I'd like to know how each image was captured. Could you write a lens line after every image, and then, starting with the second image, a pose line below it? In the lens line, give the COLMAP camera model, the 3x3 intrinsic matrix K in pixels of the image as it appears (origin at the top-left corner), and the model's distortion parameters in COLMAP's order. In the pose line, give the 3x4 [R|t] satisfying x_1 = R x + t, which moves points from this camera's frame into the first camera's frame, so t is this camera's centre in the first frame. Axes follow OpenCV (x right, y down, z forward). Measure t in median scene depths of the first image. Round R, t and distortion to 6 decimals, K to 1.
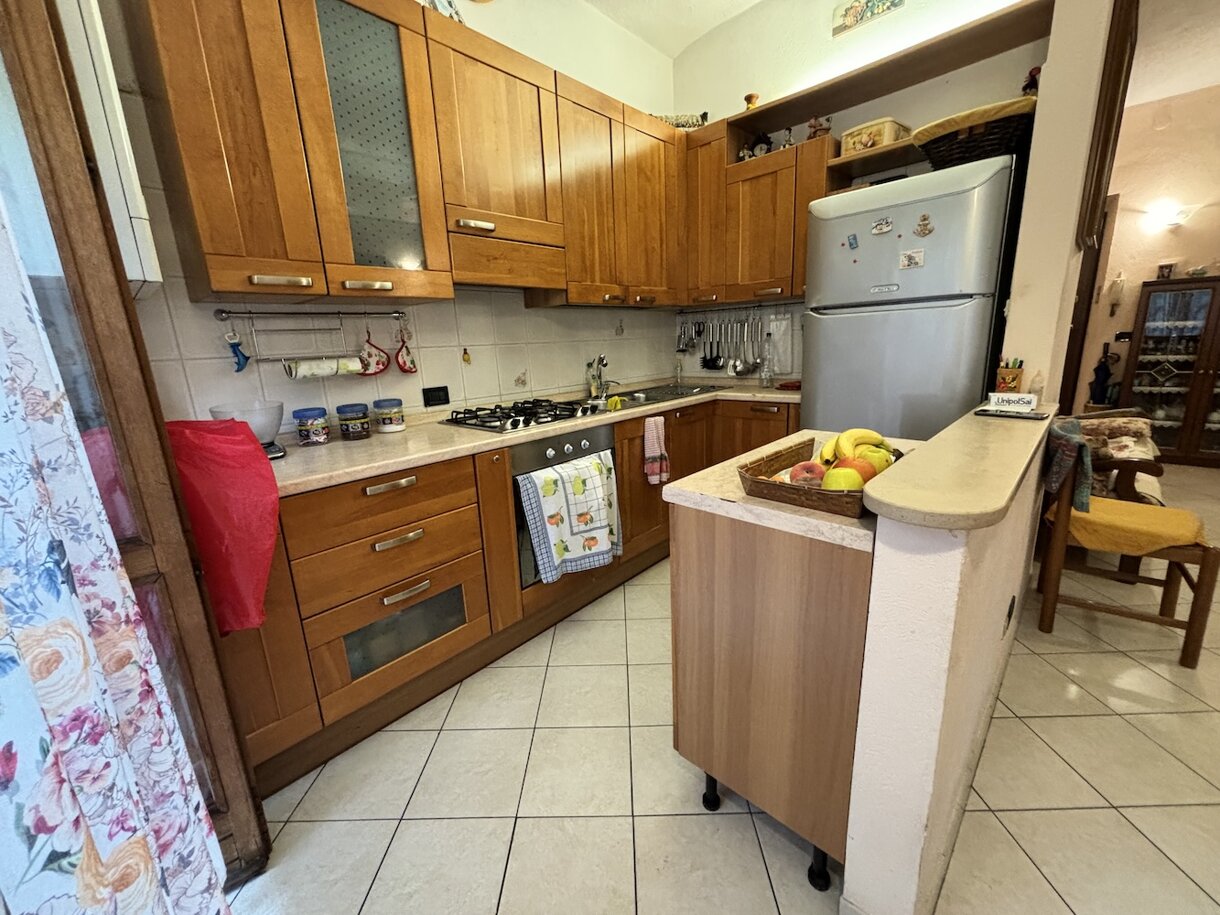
lens RADIAL K [[491.6, 0, 603.7], [0, 491.6, 456.4], [0, 0, 1]] dist [-0.003054, 0.001236]
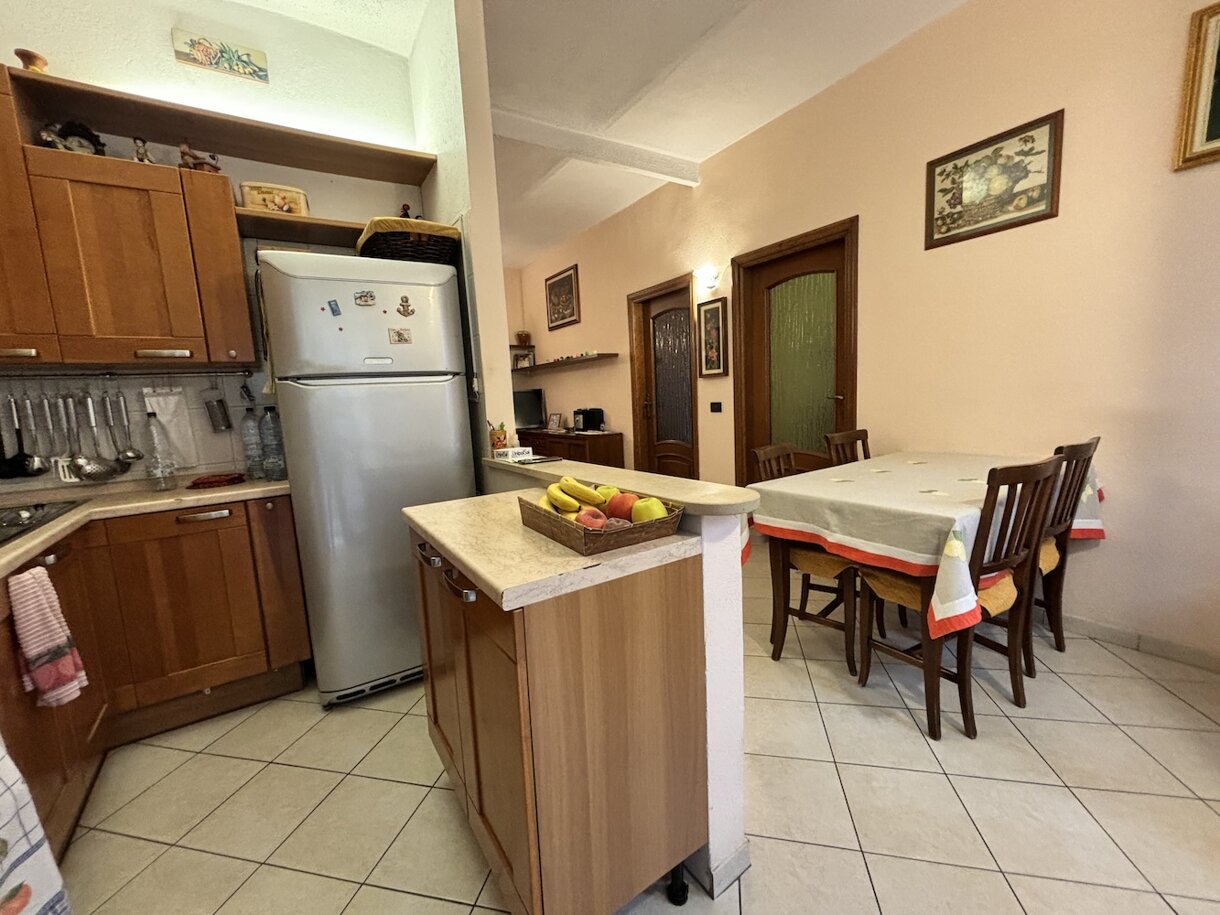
lens RADIAL K [[491.6, 0, 608.8], [0, 491.6, 455.5], [0, 0, 1]] dist [-0.003054, 0.001236]
pose [[0.201687, -0.088372, 0.975455, -0.317490], [0.267239, 0.963099, 0.031997, -0.066295], [-0.942287, 0.254226, 0.217861, 0.399692]]
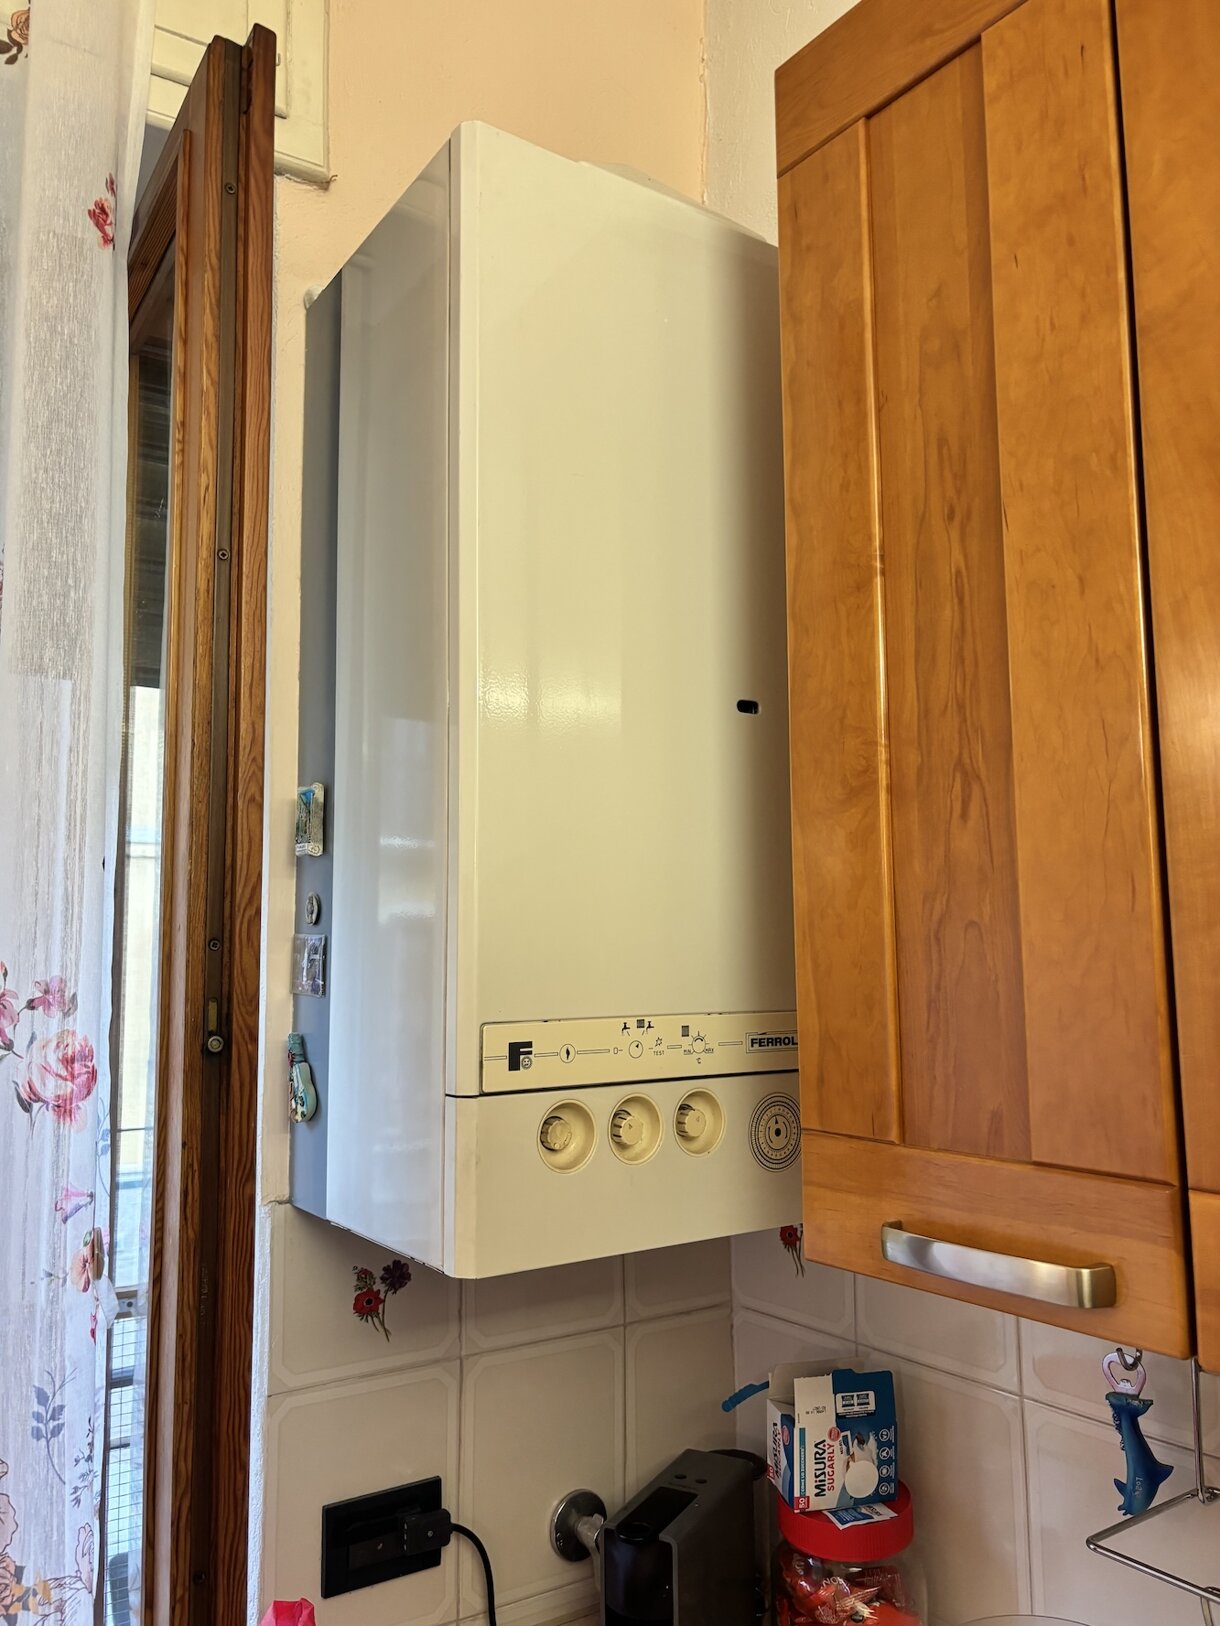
lens RADIAL K [[1236.8, 0, 610.7], [0, 1236.8, 819.4], [0, 0, 1]] dist [-0.007874, -0.004617]
pose [[-0.232138, -0.052421, -0.971269, -0.064023], [-0.207727, 0.978182, -0.003146, -0.388638], [0.950243, 0.201028, -0.237962, 0.711961]]
